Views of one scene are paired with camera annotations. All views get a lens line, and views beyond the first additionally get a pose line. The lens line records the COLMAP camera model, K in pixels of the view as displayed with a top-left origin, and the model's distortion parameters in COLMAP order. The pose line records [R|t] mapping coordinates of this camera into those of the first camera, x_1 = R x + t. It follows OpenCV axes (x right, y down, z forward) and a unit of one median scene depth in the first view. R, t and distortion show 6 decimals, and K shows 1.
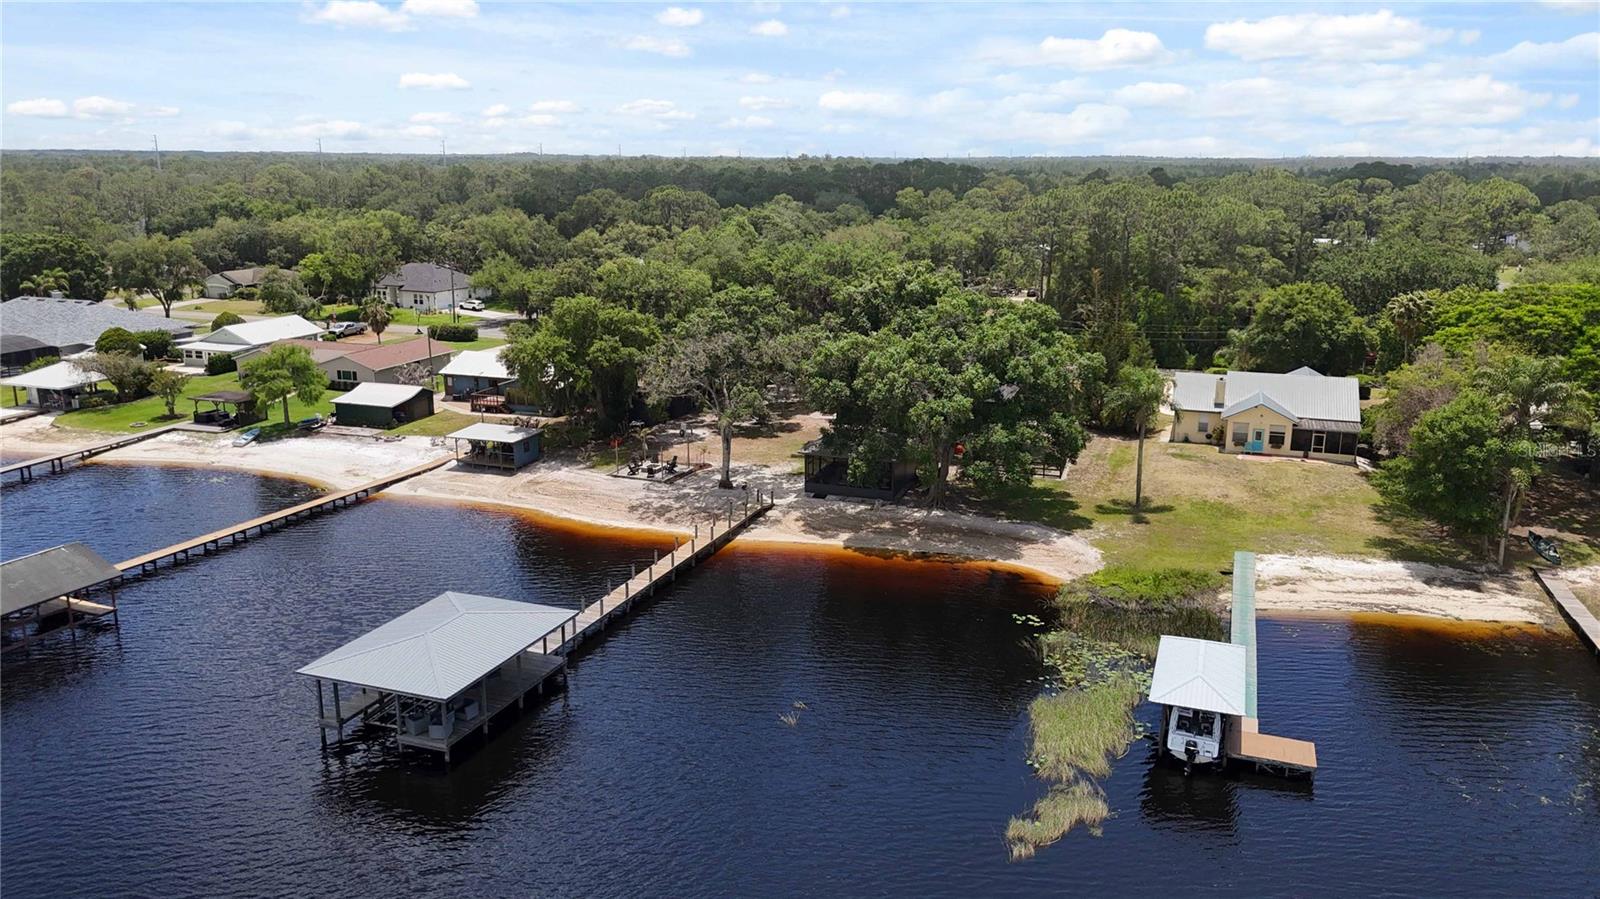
lens RADIAL K [[1189.4, 0, 804.5], [0, 1189.4, 457.2], [0, 0, 1]] dist [0.048268, -0.048785]
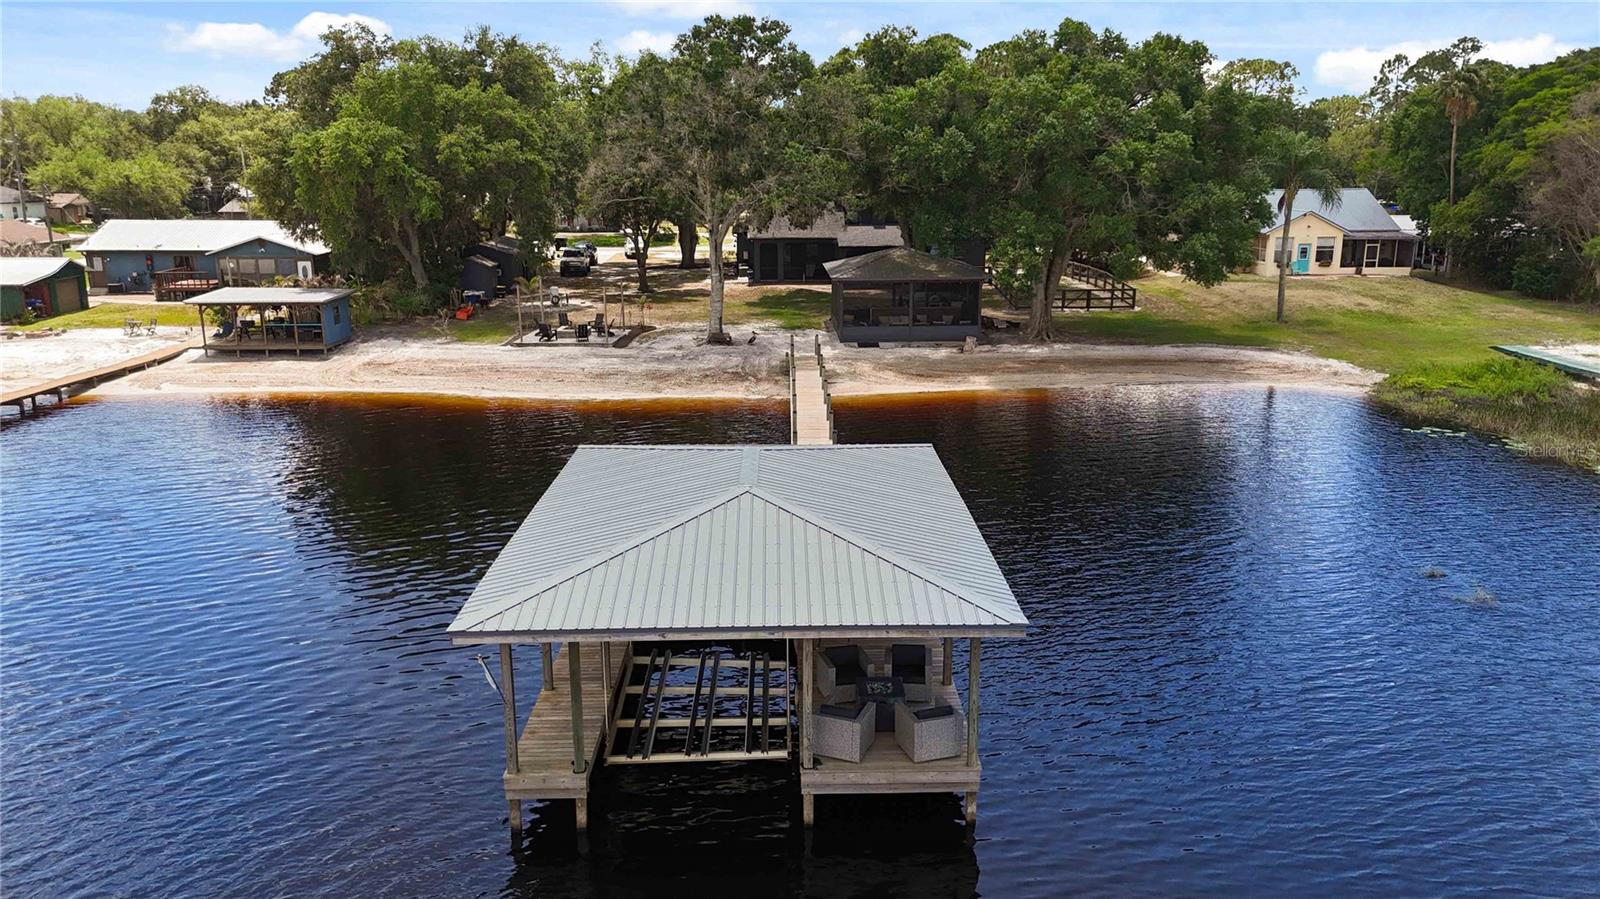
lens RADIAL K [[1189.4, 0, 805.3], [0, 1189.4, 449.7], [0, 0, 1]] dist [0.048268, -0.048785]
pose [[0.926078, -0.093111, 0.365664, -0.270334], [0.097054, 0.995250, 0.007629, 0.084379], [-0.364638, 0.028424, 0.930716, 0.414015]]
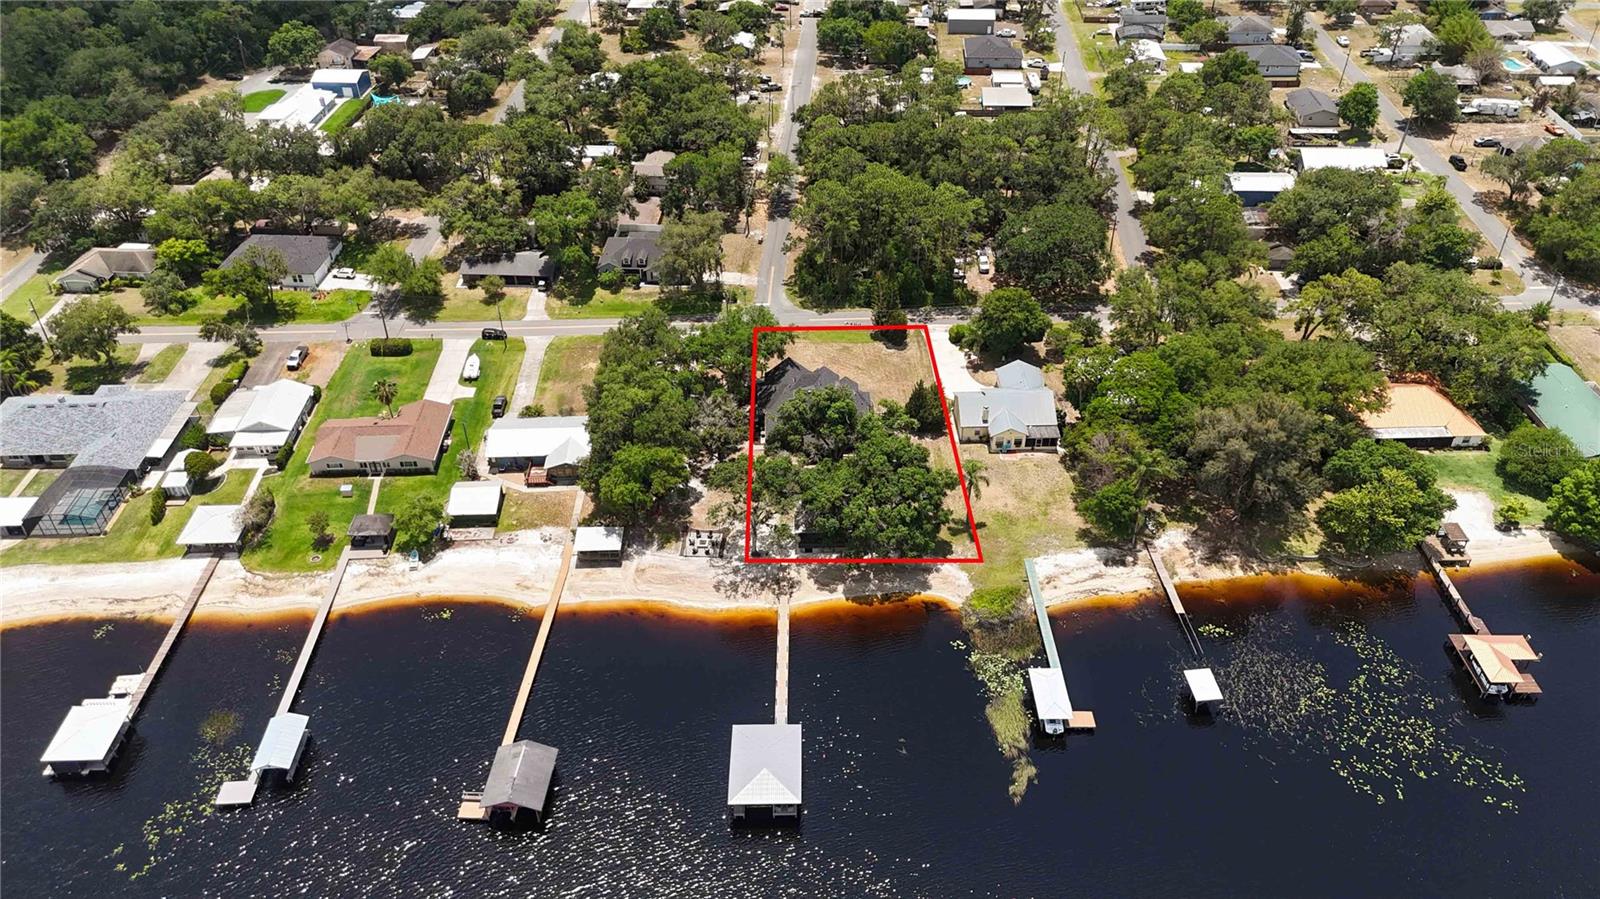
lens RADIAL K [[1189.4, 0, 804.5], [0, 1189.4, 460.2], [0, 0, 1]] dist [0.048268, -0.048785]
pose [[0.933246, -0.228555, 0.277154, -0.479015], [0.098531, 0.904773, 0.414340, -0.873517], [-0.345461, -0.359373, 0.866895, -0.549674]]
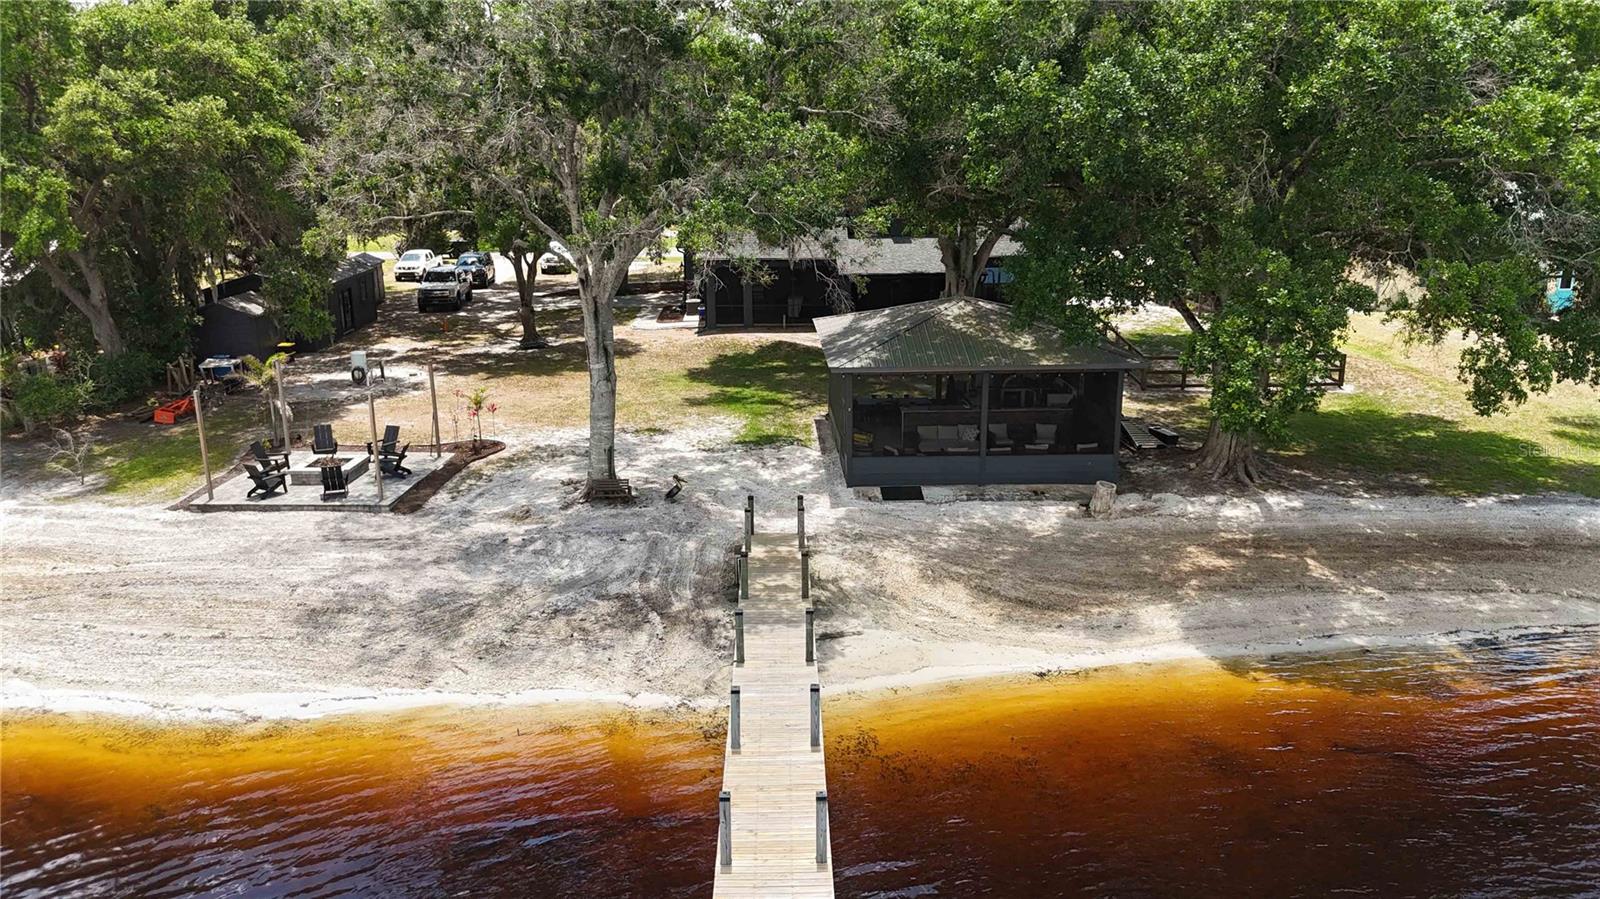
lens RADIAL K [[1189.4, 0, 802.6], [0, 1189.4, 432.6], [0, 0, 1]] dist [0.048268, -0.048785]
pose [[0.924641, -0.098053, 0.368000, -0.138383], [0.099881, 0.994899, 0.014128, 0.008356], [-0.367508, 0.023693, 0.929719, 0.713371]]
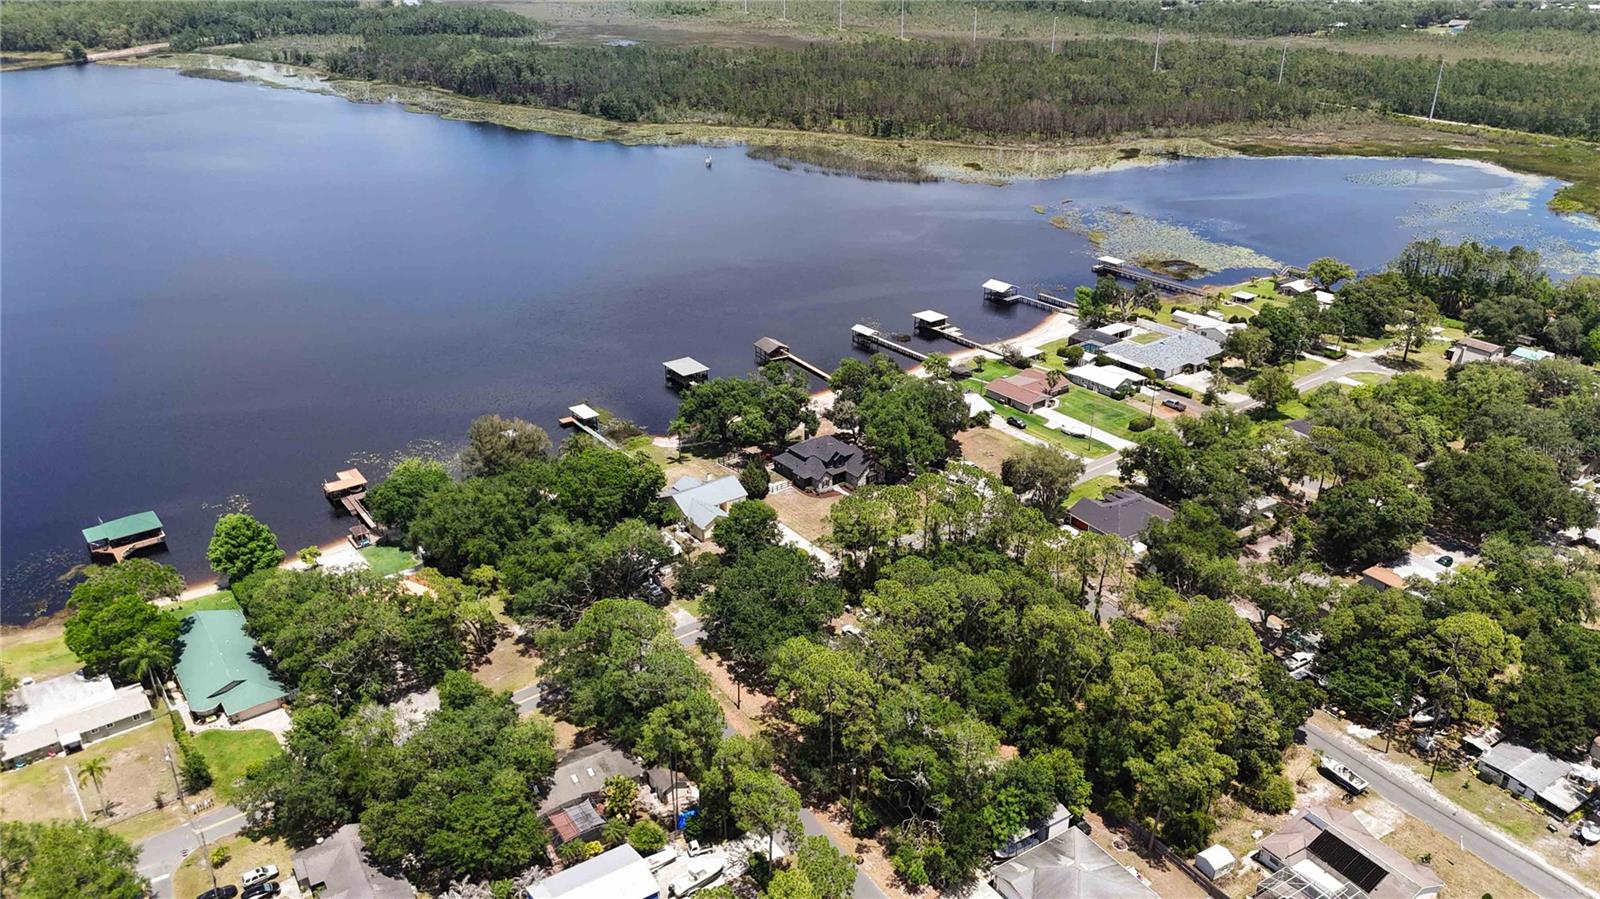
lens RADIAL K [[1189.4, 0, 805.5], [0, 1189.4, 456.4], [0, 0, 1]] dist [0.048268, -0.048785]
pose [[-0.550443, 0.345718, -0.759929, 2.312537], [-0.207326, 0.825116, 0.525547, -1.564480], [0.808720, 0.446837, -0.382503, 2.343013]]
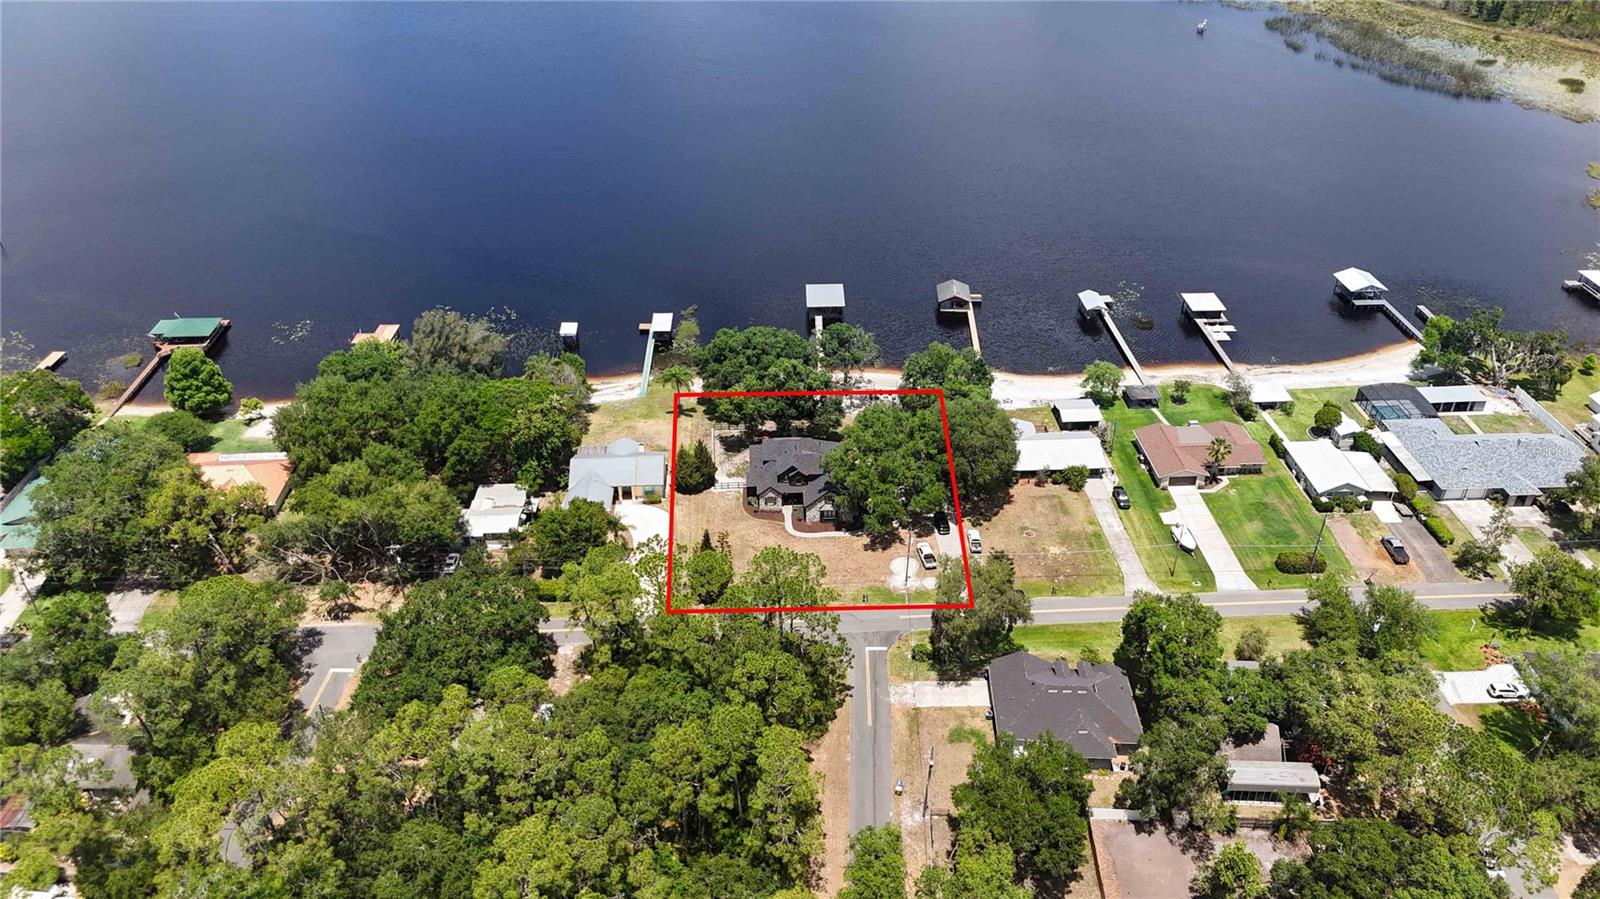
lens RADIAL K [[1189.4, 0, 794.7], [0, 1189.4, 447.0], [0, 0, 1]] dist [0.048268, -0.048785]
pose [[-0.931381, 0.196009, -0.306773, 0.816936], [-0.088799, 0.694903, 0.713600, -1.672711], [0.353049, 0.691875, -0.629814, 2.650756]]
